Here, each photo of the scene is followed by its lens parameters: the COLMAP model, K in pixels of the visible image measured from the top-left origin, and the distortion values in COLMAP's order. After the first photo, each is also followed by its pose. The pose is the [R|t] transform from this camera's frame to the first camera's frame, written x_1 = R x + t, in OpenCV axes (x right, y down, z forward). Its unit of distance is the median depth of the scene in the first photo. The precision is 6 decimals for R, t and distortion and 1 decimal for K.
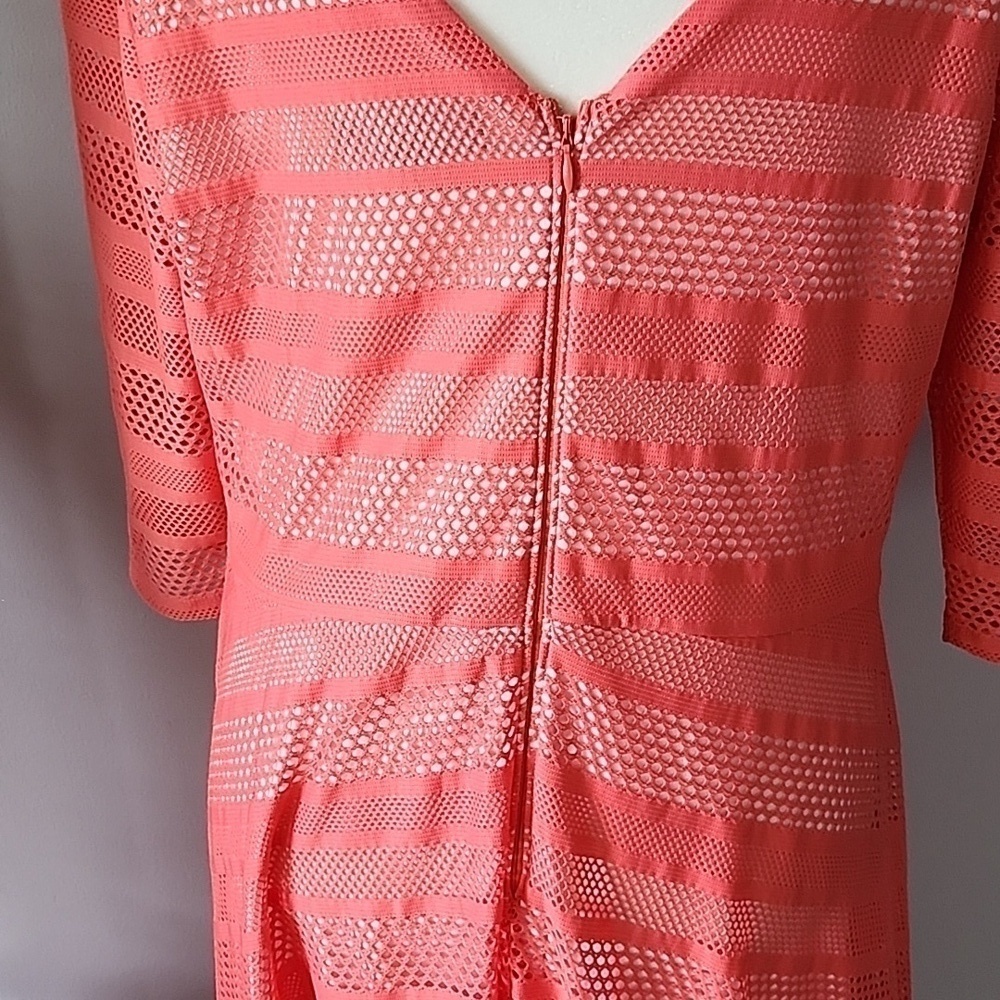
lens RADIAL K [[1751.2, 0, 497.2], [0, 1751.2, 509.1], [0, 0, 1]] dist [0.039486, 0.000000]
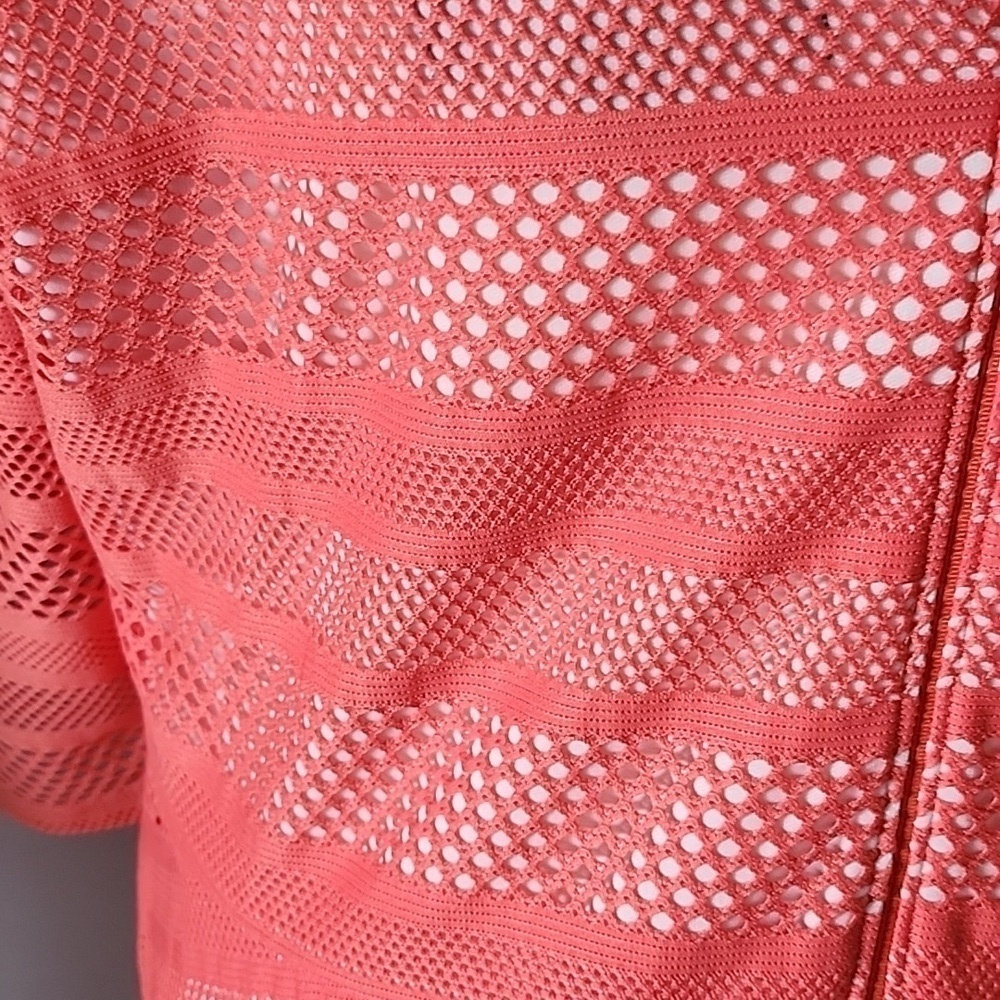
lens RADIAL K [[1751.2, 0, 500.2], [0, 1751.2, 492.4], [0, 0, 1]] dist [0.039486, 0.000000]
pose [[0.990781, -0.078349, 0.110518, -0.119661], [0.060462, 0.985777, 0.156806, -0.164581], [-0.121232, -0.148679, 0.981426, 0.570994]]
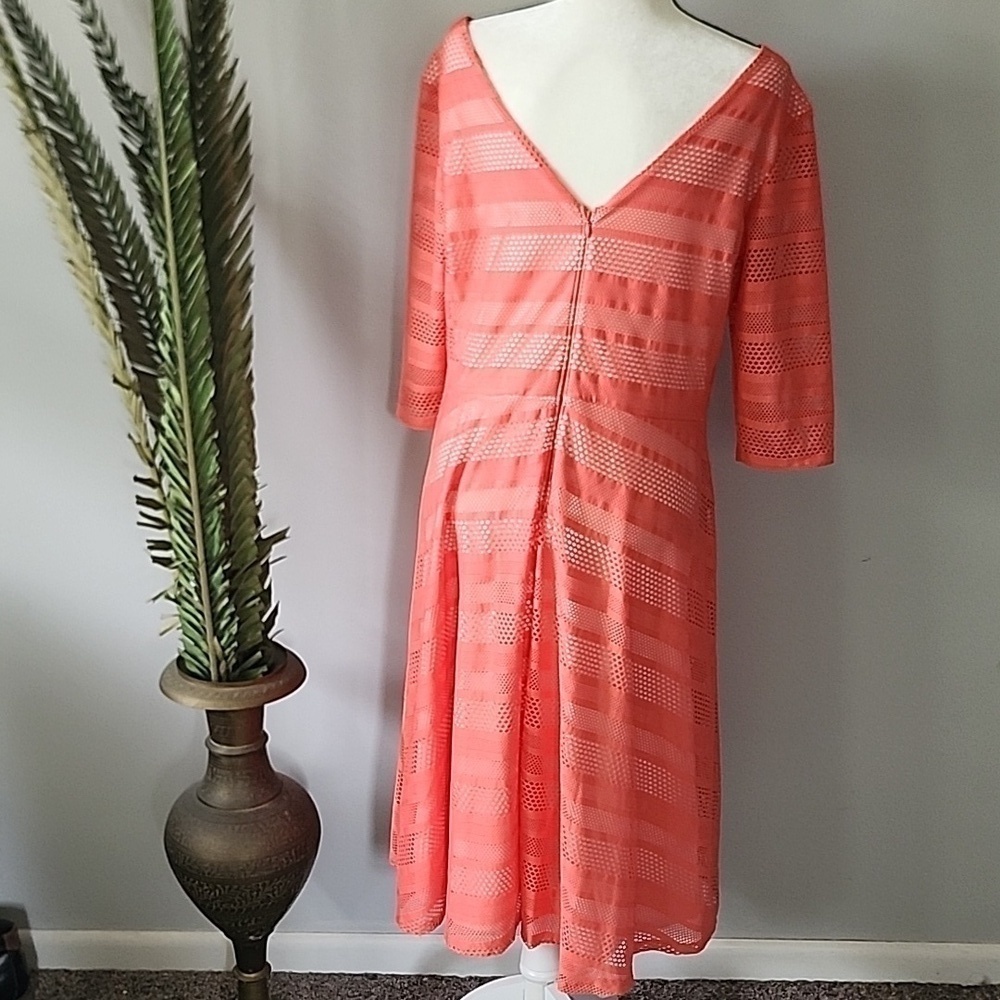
lens RADIAL K [[1751.2, 0, 500.9], [0, 1751.2, 497.6], [0, 0, 1]] dist [0.039486, 0.000000]
pose [[0.990976, 0.107899, -0.079526, 0.163583], [-0.120544, 0.976849, -0.176737, 0.716090], [0.058615, 0.184729, 0.981040, -1.651621]]
